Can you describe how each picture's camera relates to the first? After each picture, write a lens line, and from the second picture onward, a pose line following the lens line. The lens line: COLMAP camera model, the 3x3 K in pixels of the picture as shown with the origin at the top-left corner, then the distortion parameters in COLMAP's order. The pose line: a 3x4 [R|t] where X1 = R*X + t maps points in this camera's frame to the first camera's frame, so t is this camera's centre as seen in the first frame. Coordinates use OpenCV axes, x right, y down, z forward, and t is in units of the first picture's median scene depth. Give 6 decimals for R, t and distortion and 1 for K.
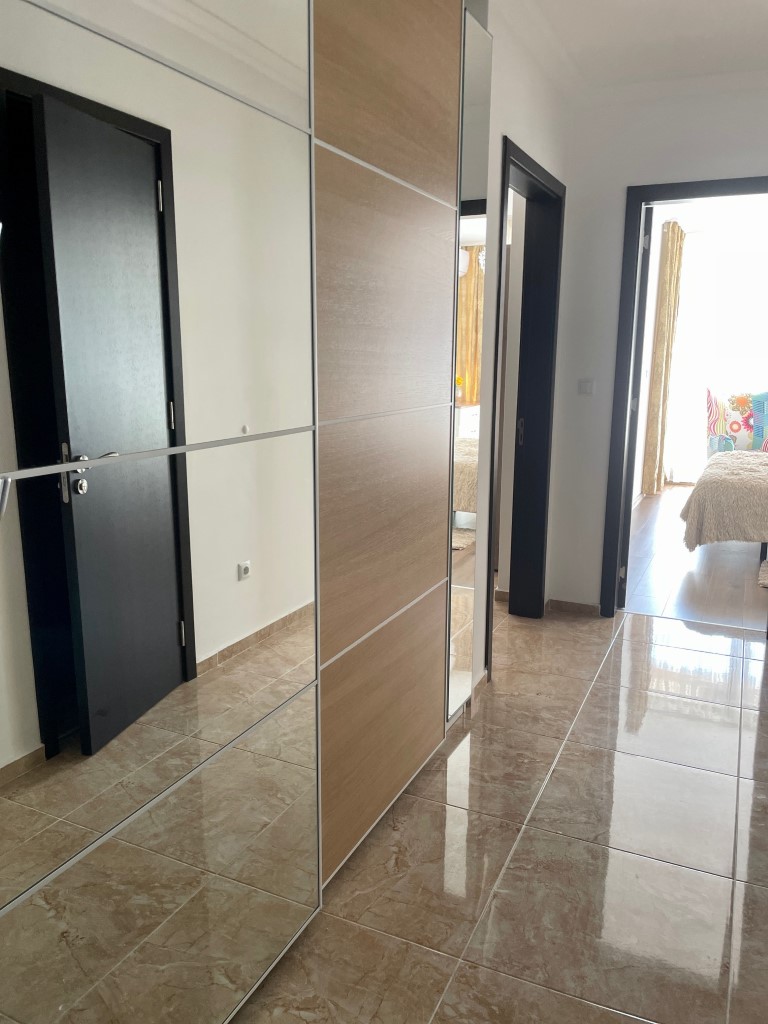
lens RADIAL K [[781.7, 0, 378.9], [0, 781.7, 513.6], [0, 0, 1]] dist [0.086768, -0.121368]
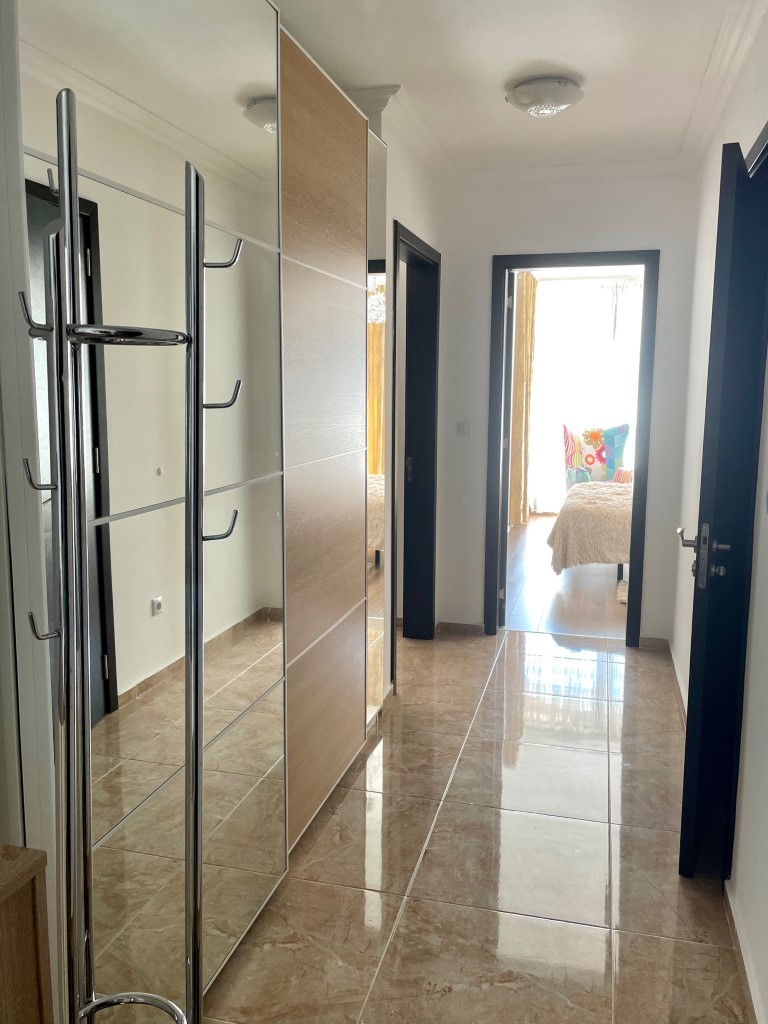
lens RADIAL K [[842.9, 0, 373.6], [0, 842.9, 507.6], [0, 0, 1]] dist [0.078278, -0.108257]
pose [[0.985064, -0.025004, 0.170365, -0.097487], [0.034280, 0.998073, -0.051726, 0.012583], [-0.168743, 0.056793, 0.984022, -0.207765]]
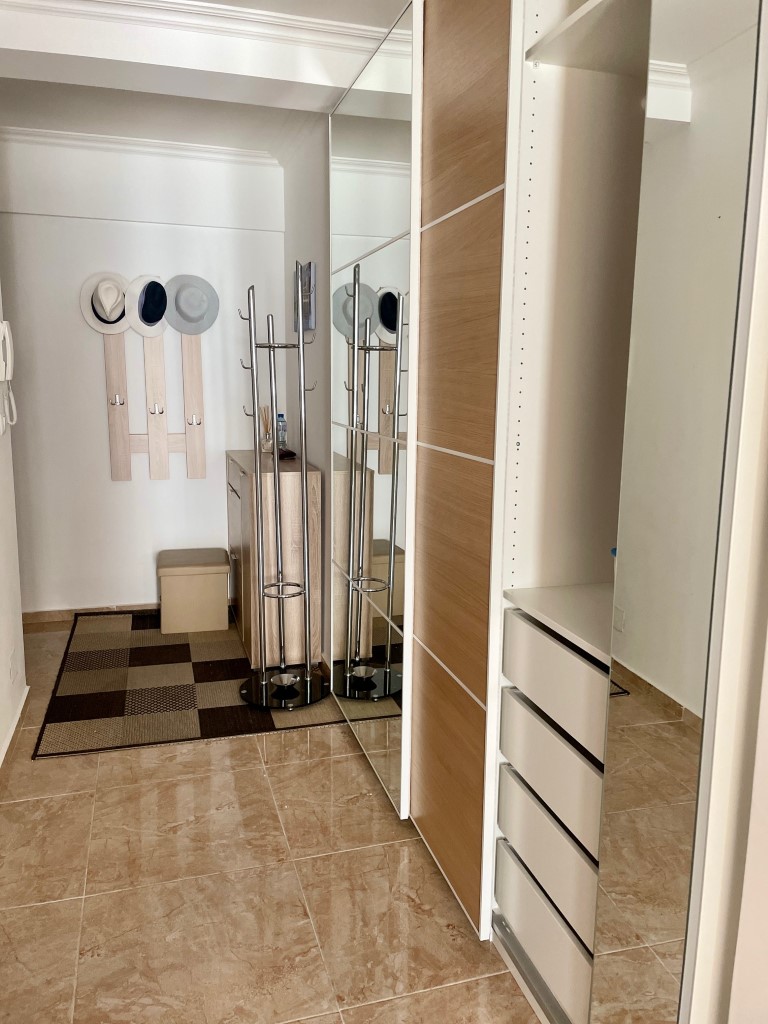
lens RADIAL K [[781.7, 0, 387.5], [0, 781.7, 514.0], [0, 0, 1]] dist [0.086768, -0.121368]
pose [[-0.741747, 0.111728, -0.661308, 0.465150], [-0.144059, 0.936470, 0.319798, -0.230849], [0.655025, 0.332477, -0.678529, 1.079640]]
